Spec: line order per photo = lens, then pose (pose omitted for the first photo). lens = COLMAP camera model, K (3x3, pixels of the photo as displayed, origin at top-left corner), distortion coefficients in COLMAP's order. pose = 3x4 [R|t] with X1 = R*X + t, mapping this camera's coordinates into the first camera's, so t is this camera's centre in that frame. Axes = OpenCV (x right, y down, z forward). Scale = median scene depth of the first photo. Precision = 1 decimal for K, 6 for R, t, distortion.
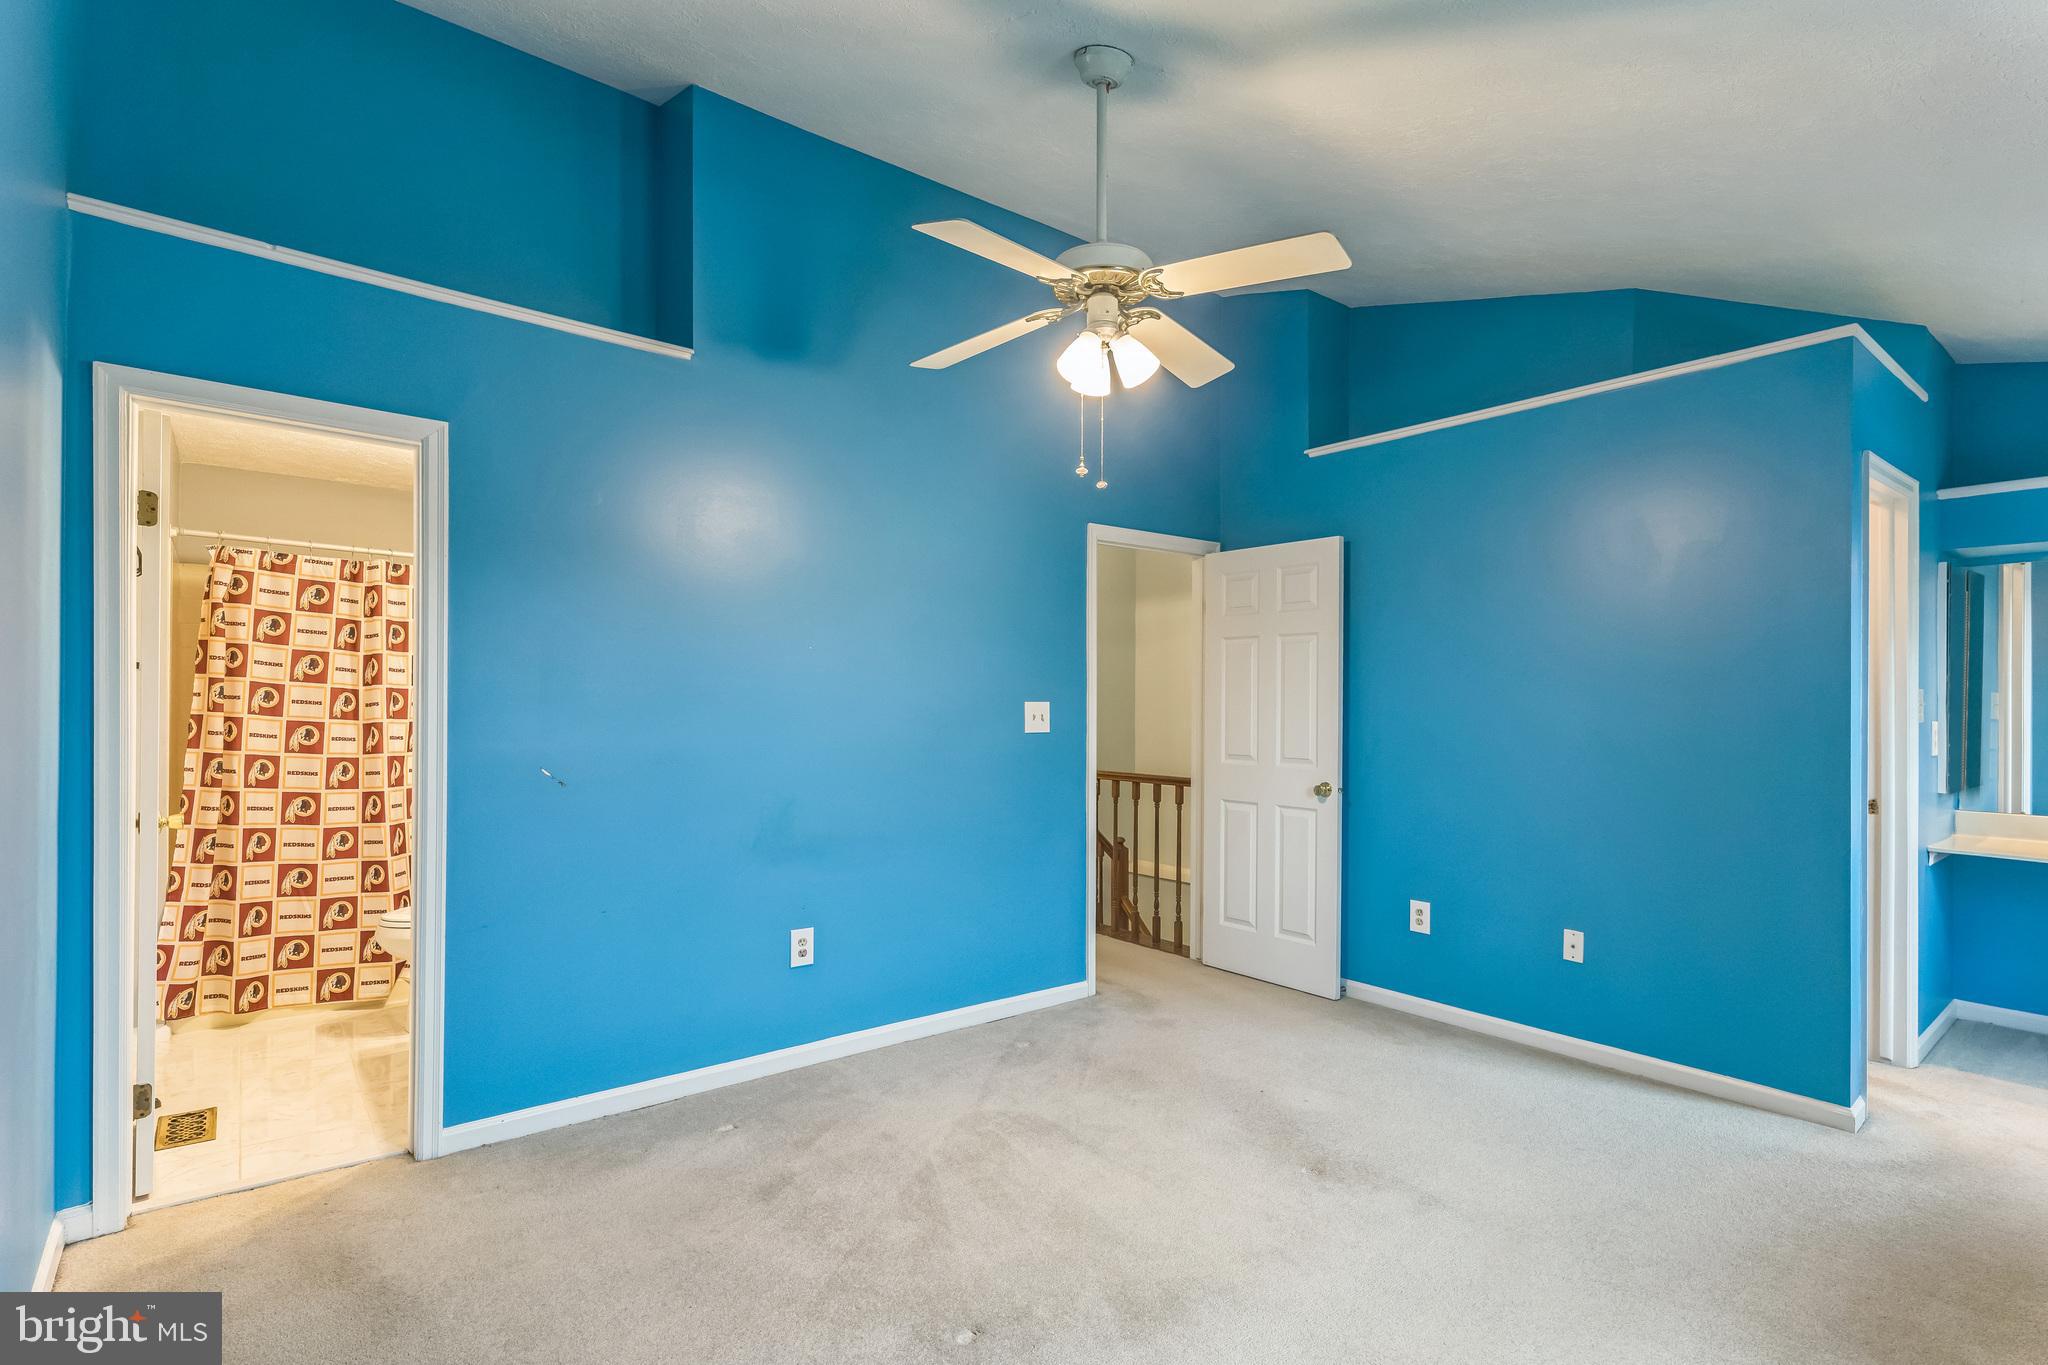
lens RADIAL K [[963.0, 0, 1034.4], [0, 963.0, 693.8], [0, 0, 1]] dist [-0.002497, 0.001360]
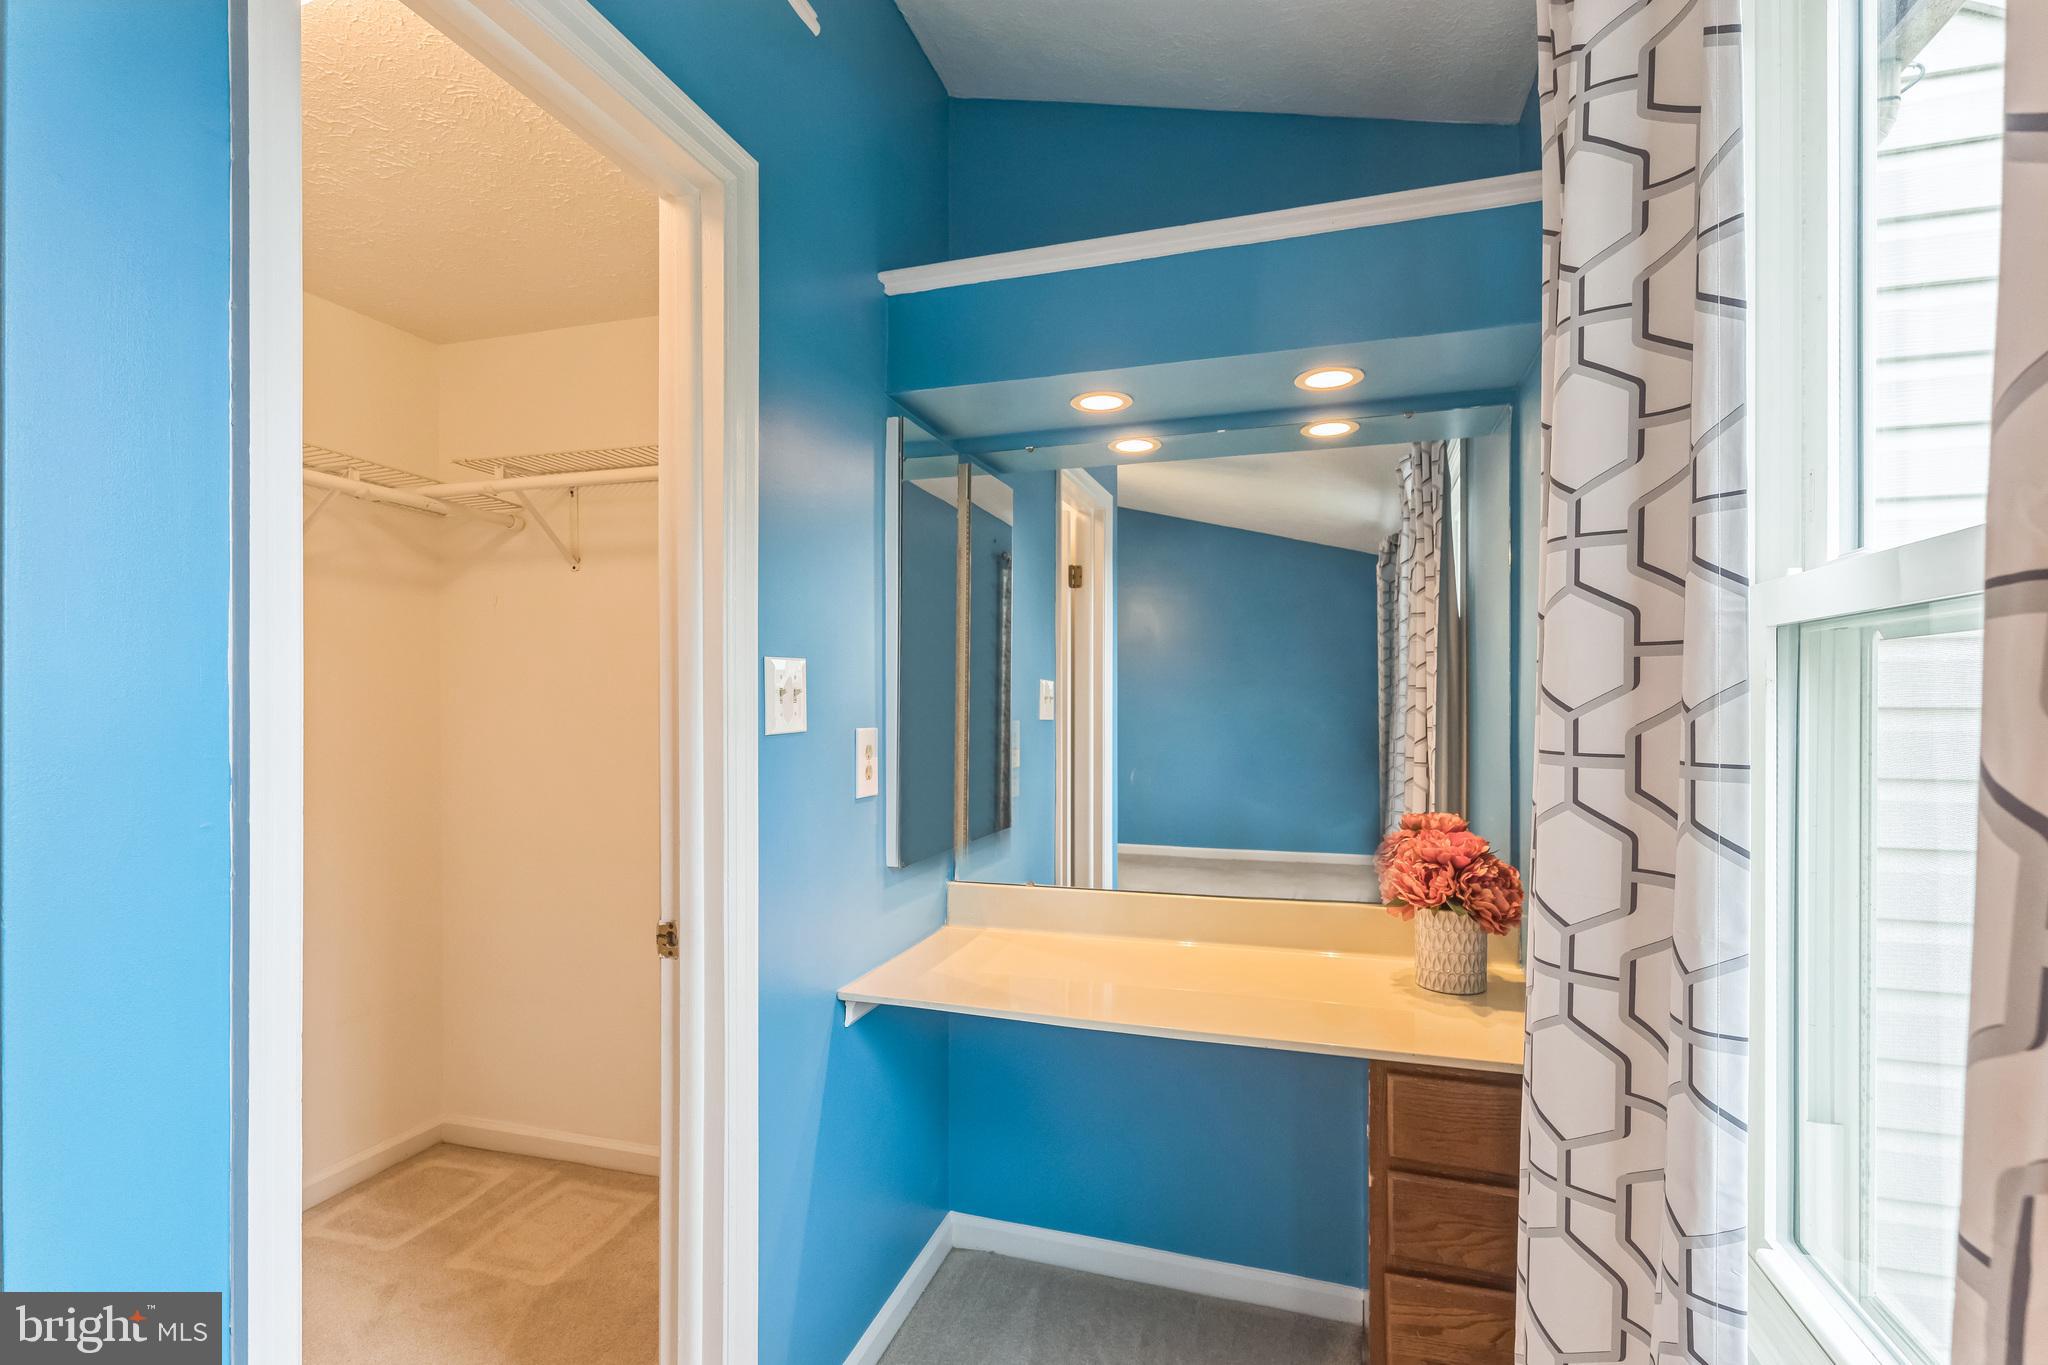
lens RADIAL K [[963.0, 0, 1020.7], [0, 963.0, 695.0], [0, 0, 1]] dist [-0.002497, 0.001360]
pose [[0.828845, 0.003310, 0.559469, 0.727609], [-0.003863, 0.999993, -0.000194, 0.011400], [-0.559465, -0.002000, 0.828851, 0.547331]]
